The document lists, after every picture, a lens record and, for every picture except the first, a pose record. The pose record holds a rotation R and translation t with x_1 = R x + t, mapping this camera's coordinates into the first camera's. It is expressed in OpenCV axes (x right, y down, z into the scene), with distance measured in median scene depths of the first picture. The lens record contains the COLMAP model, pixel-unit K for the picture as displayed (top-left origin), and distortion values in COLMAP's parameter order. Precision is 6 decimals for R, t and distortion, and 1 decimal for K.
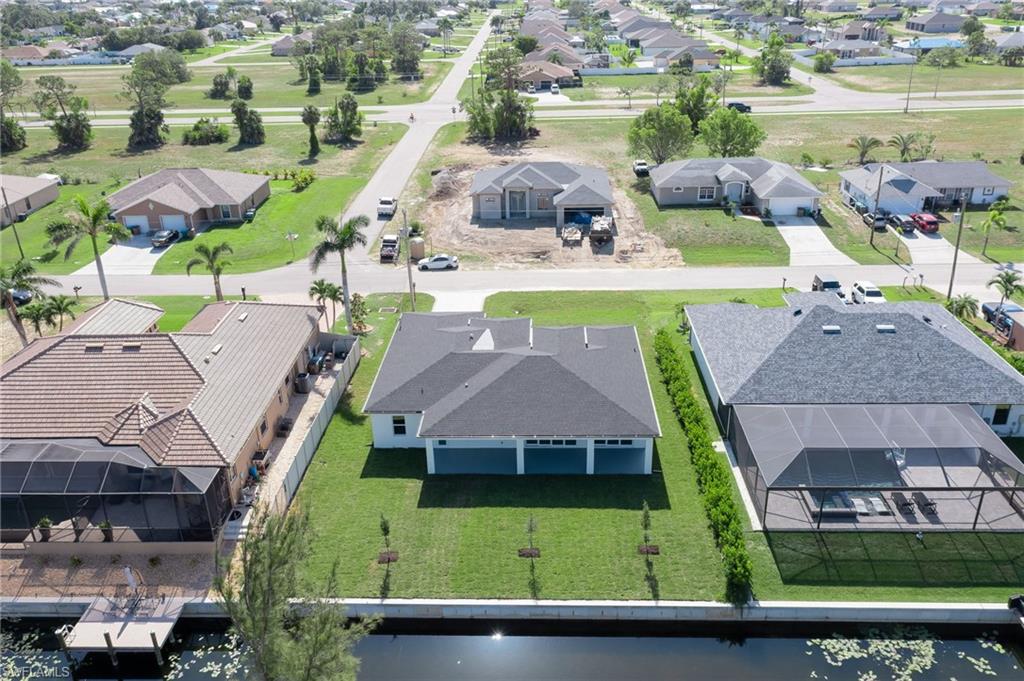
lens RADIAL K [[818.5, 0, 512.0], [0, 818.5, 340.5], [0, 0, 1]] dist [0.000929, 0.004010]
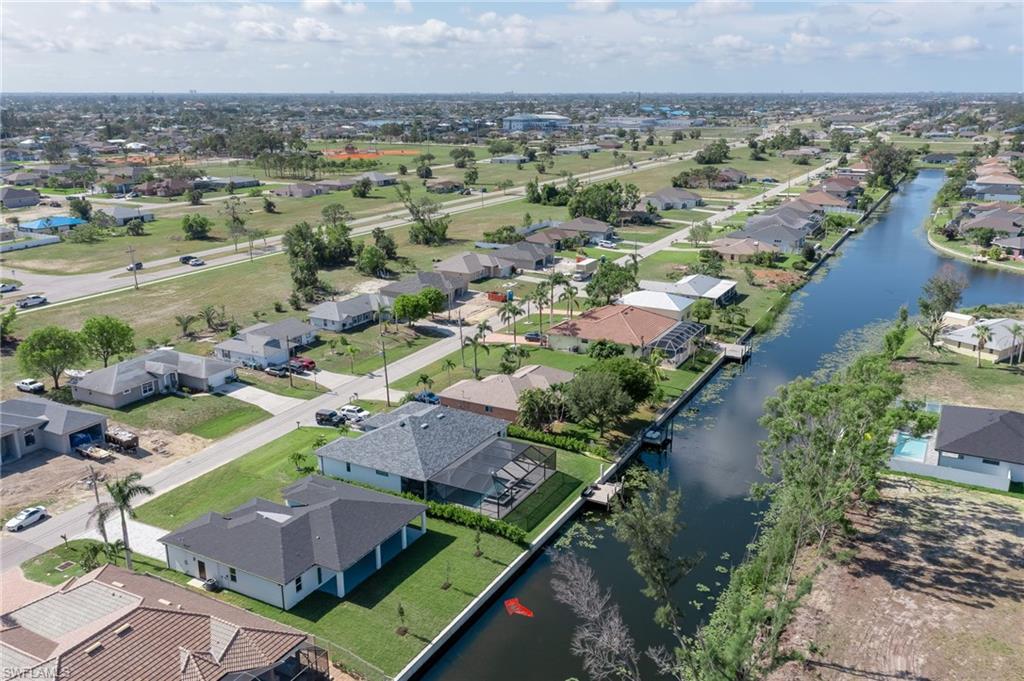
lens RADIAL K [[818.5, 0, 512.0], [0, 818.5, 340.5], [0, 0, 1]] dist [0.000929, 0.004010]
pose [[0.452347, -0.227153, 0.862429, -0.603969], [0.366230, 0.929036, 0.052608, -0.124559], [-0.813178, 0.292050, 0.503437, -0.068573]]
